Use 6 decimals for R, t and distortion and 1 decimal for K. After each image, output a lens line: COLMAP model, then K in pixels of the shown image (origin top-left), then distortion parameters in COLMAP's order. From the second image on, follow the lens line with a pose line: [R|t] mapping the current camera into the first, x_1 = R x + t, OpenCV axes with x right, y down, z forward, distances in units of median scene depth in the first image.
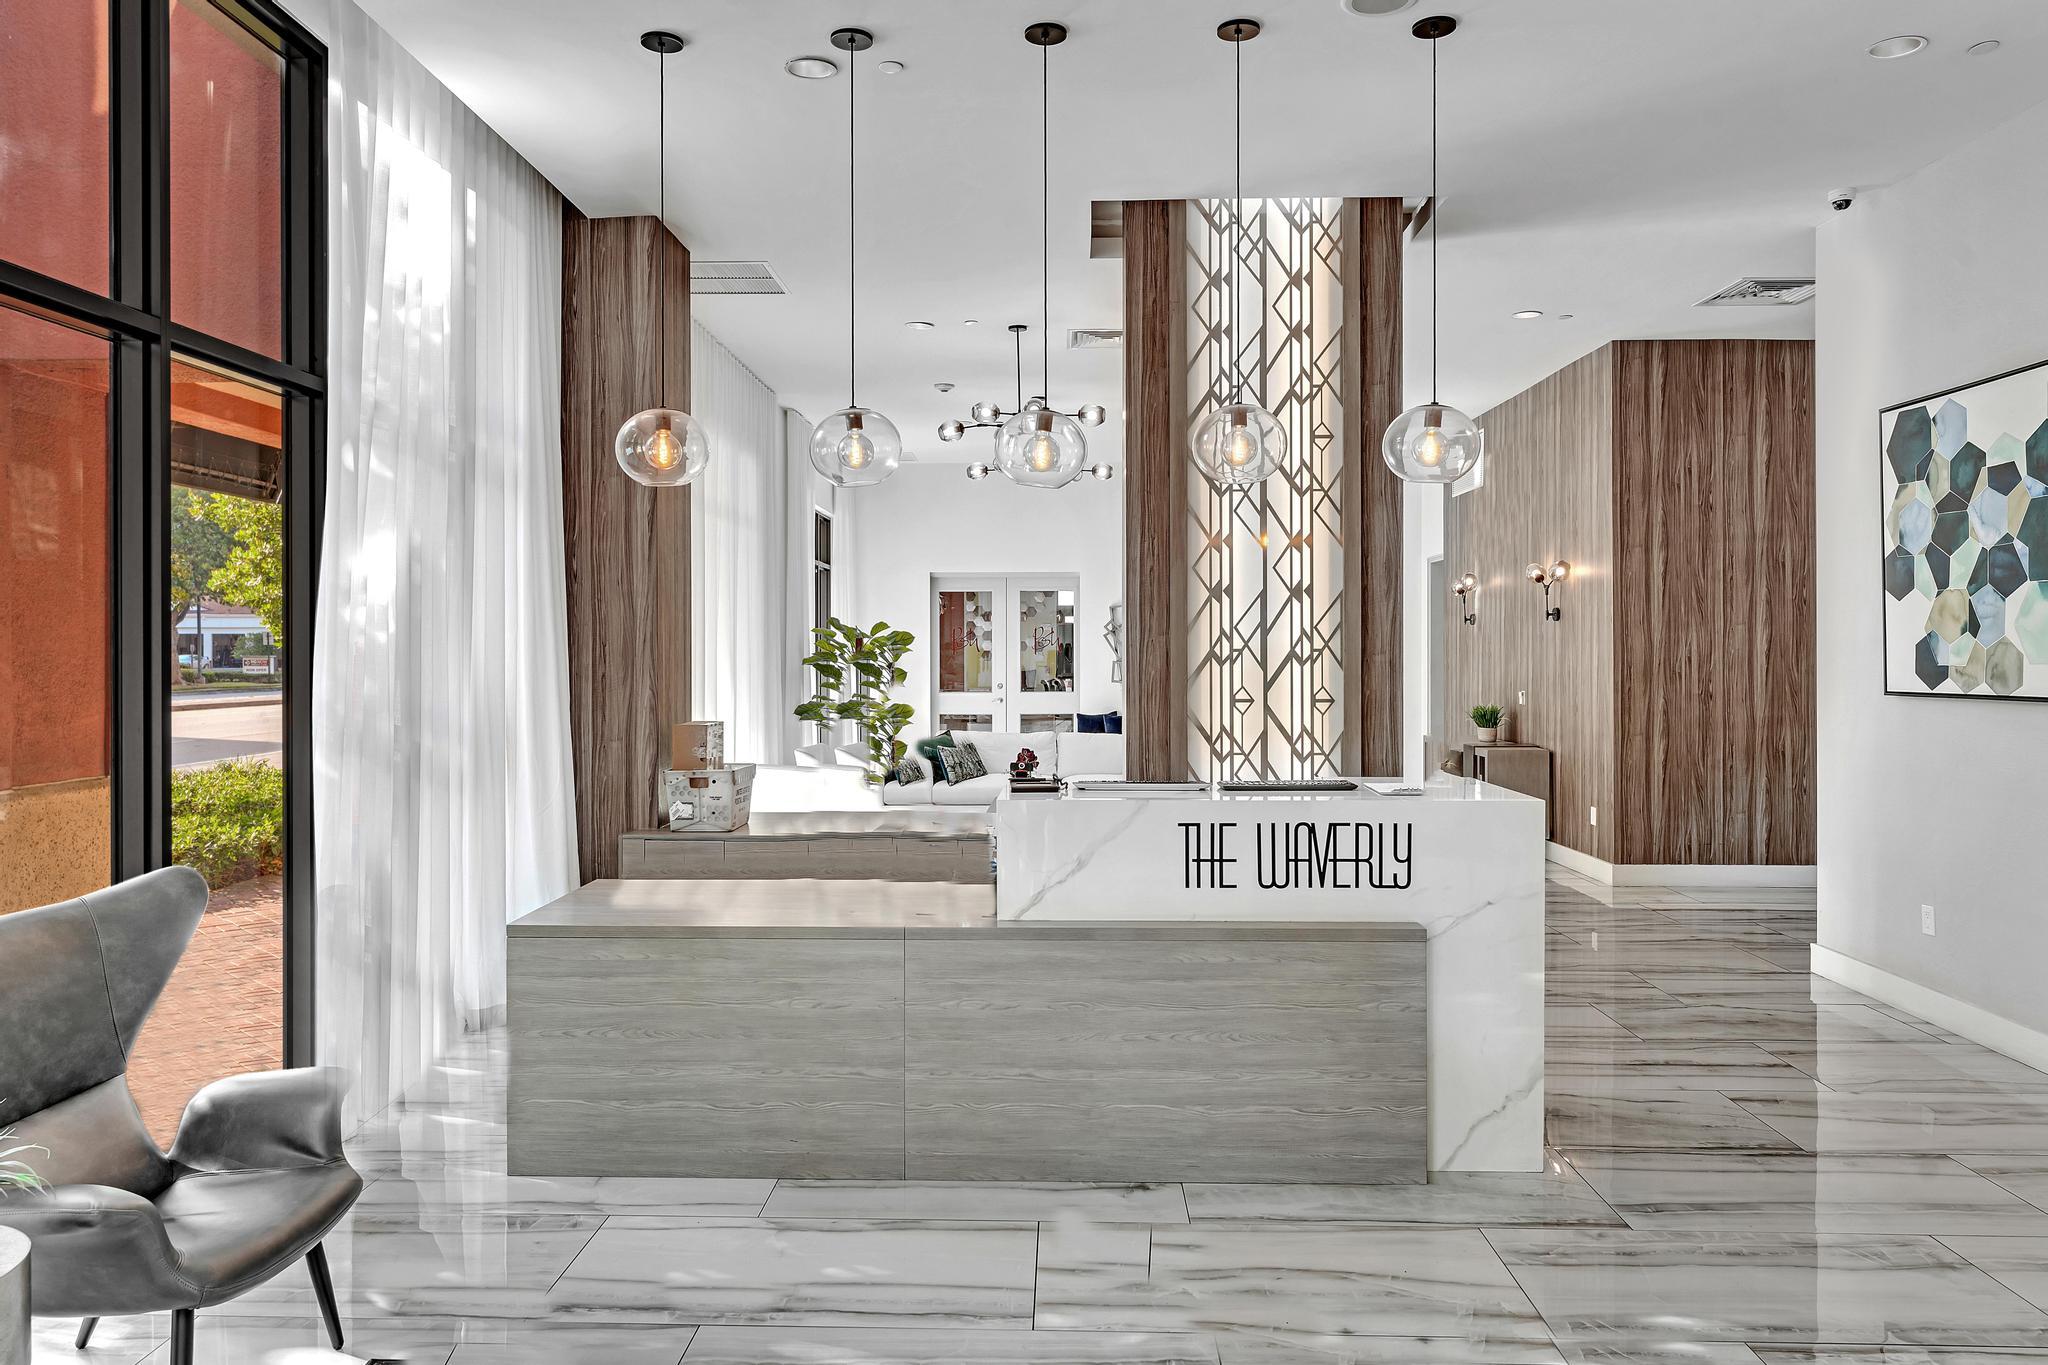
lens RADIAL K [[1349.2, 0, 1027.2], [0, 1349.2, 655.9], [0, 0, 1]] dist [0.002687, -0.003604]
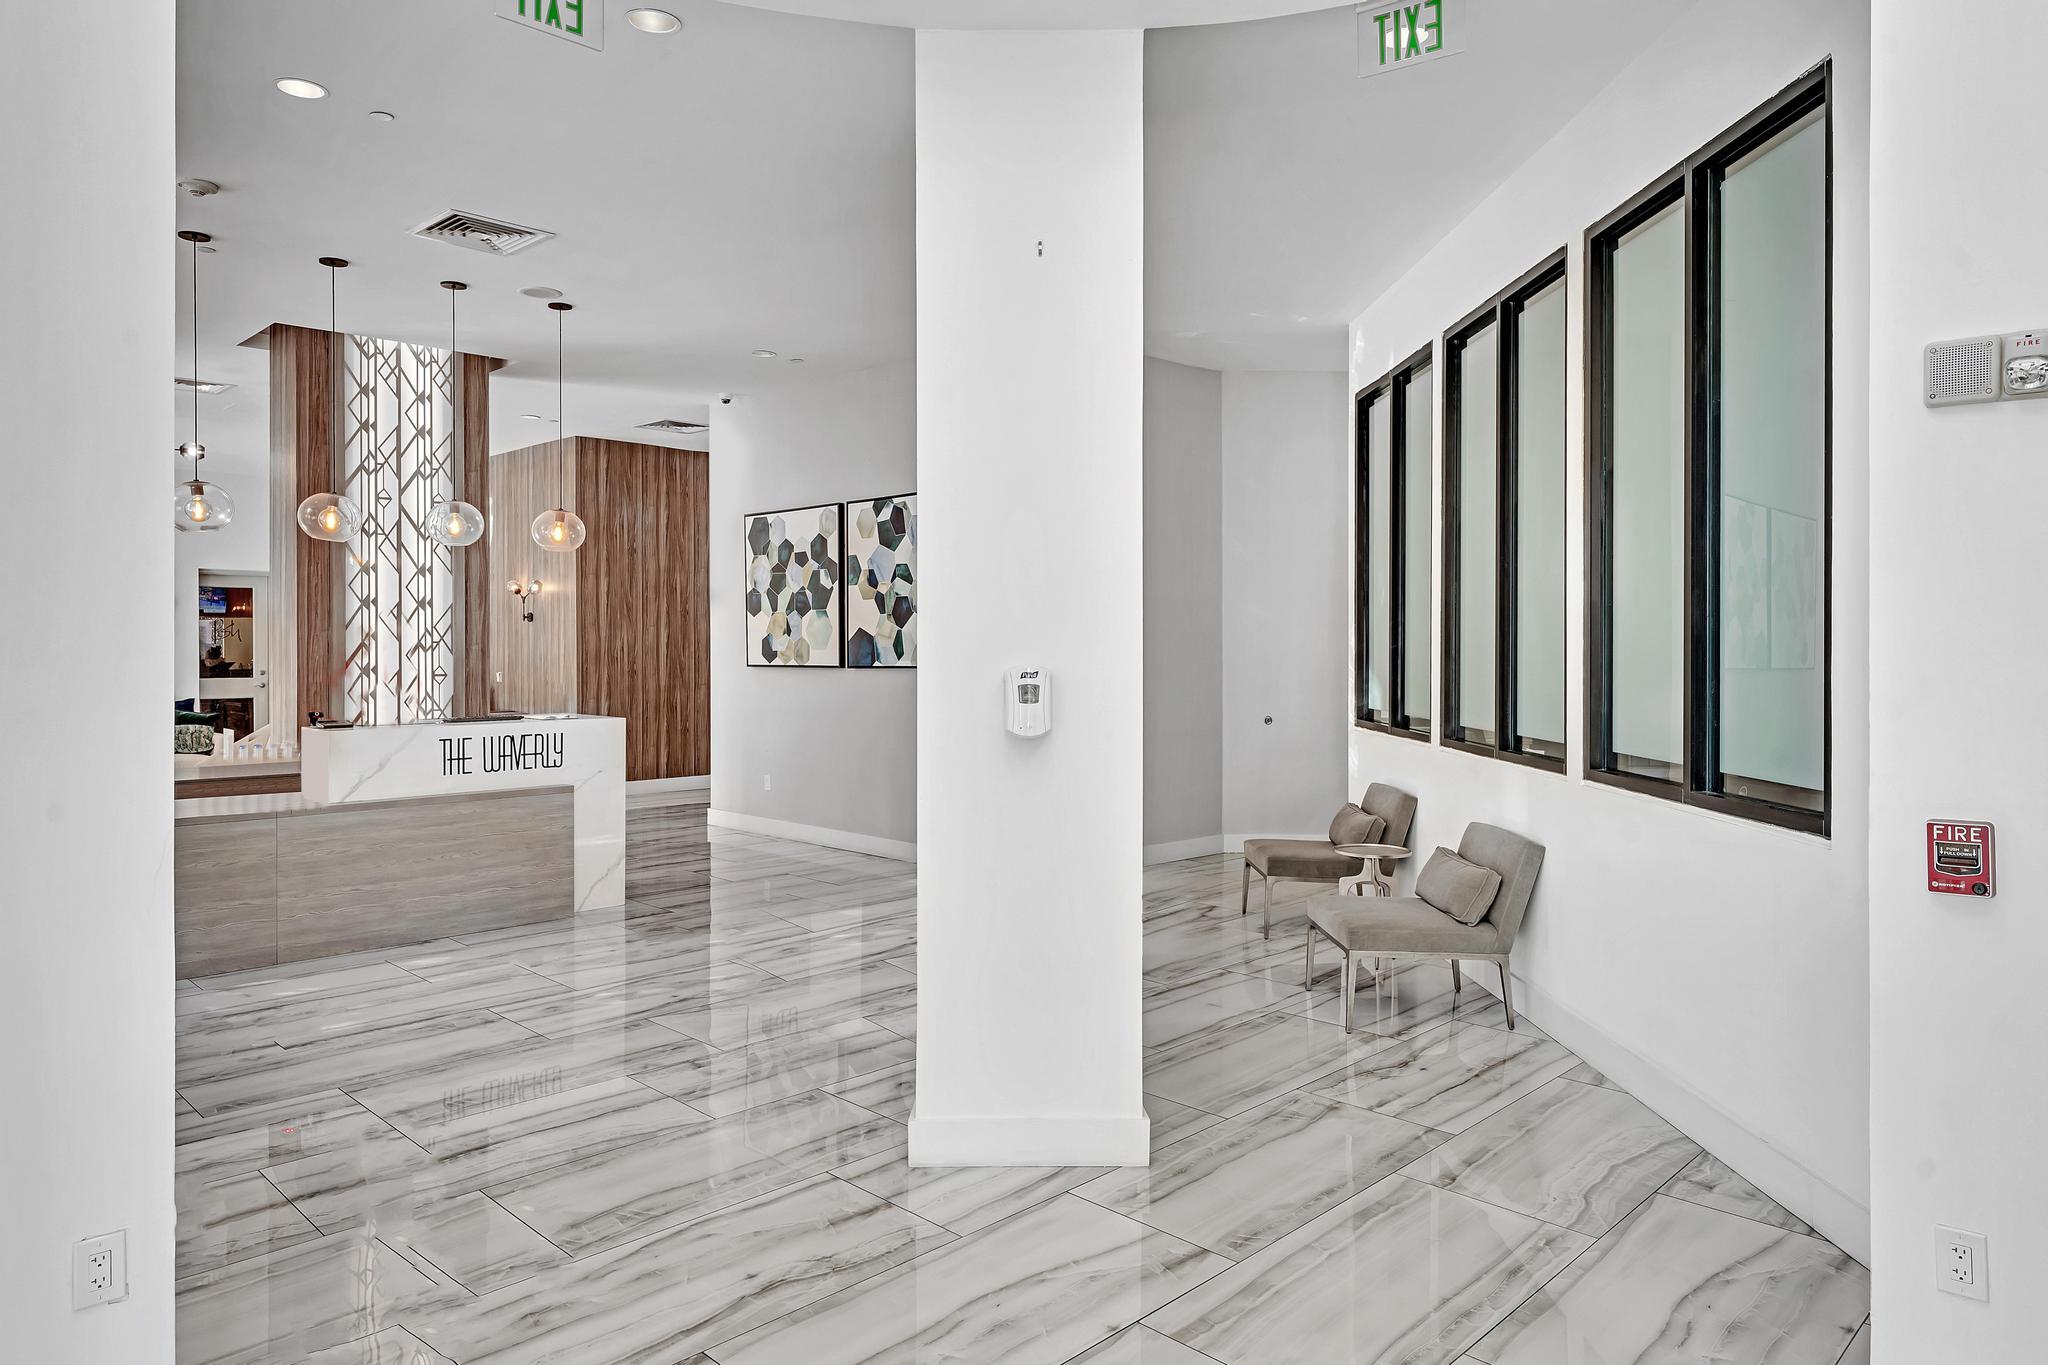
lens RADIAL K [[1349.2, 0, 1027.2], [0, 1349.2, 670.4], [0, 0, 1]] dist [0.002687, -0.003604]
pose [[0.675411, -0.013217, 0.737323, -0.463406], [0.000989, 0.999855, 0.017017, 0.002469], [-0.737441, -0.010764, 0.675326, -0.530409]]
